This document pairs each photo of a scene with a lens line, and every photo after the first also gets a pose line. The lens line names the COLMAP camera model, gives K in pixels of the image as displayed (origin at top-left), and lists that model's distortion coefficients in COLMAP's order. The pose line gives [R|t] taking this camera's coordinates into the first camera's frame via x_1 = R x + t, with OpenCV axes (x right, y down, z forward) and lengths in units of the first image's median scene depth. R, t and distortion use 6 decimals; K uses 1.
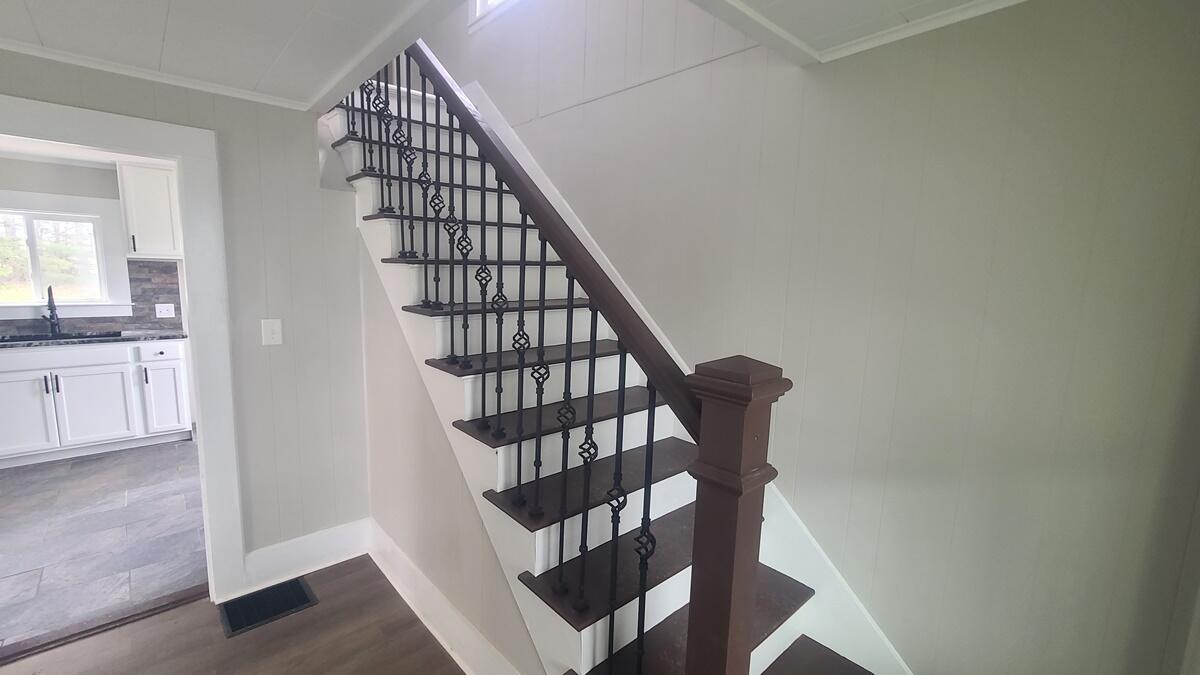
lens RADIAL K [[486.1, 0, 600.0], [0, 486.1, 337.5], [0, 0, 1]] dist [0.001052, 0.000234]
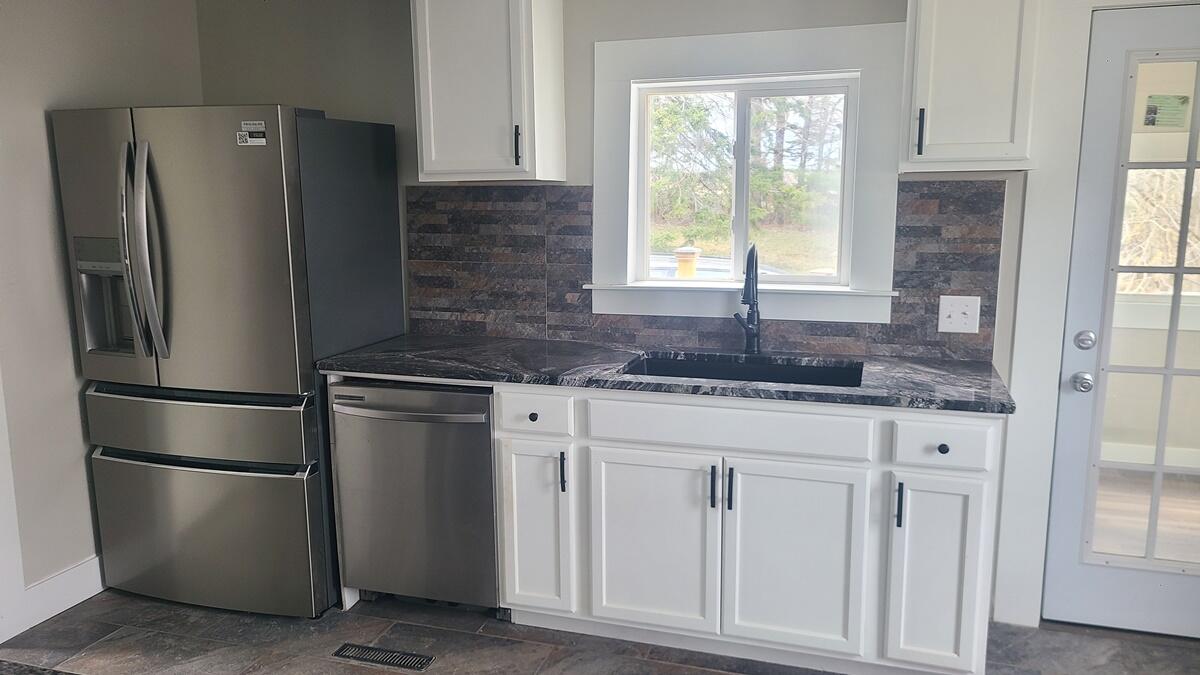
lens RADIAL K [[853.9, 0, 600.0], [0, 853.9, 337.5], [0, 0, 1]] dist [0.050782, 0.000635]
pose [[0.469315, 0.117951, -0.875117, -0.488275], [-0.100768, 0.991718, 0.079626, -0.068226], [0.877262, 0.050814, 0.477314, 0.490323]]
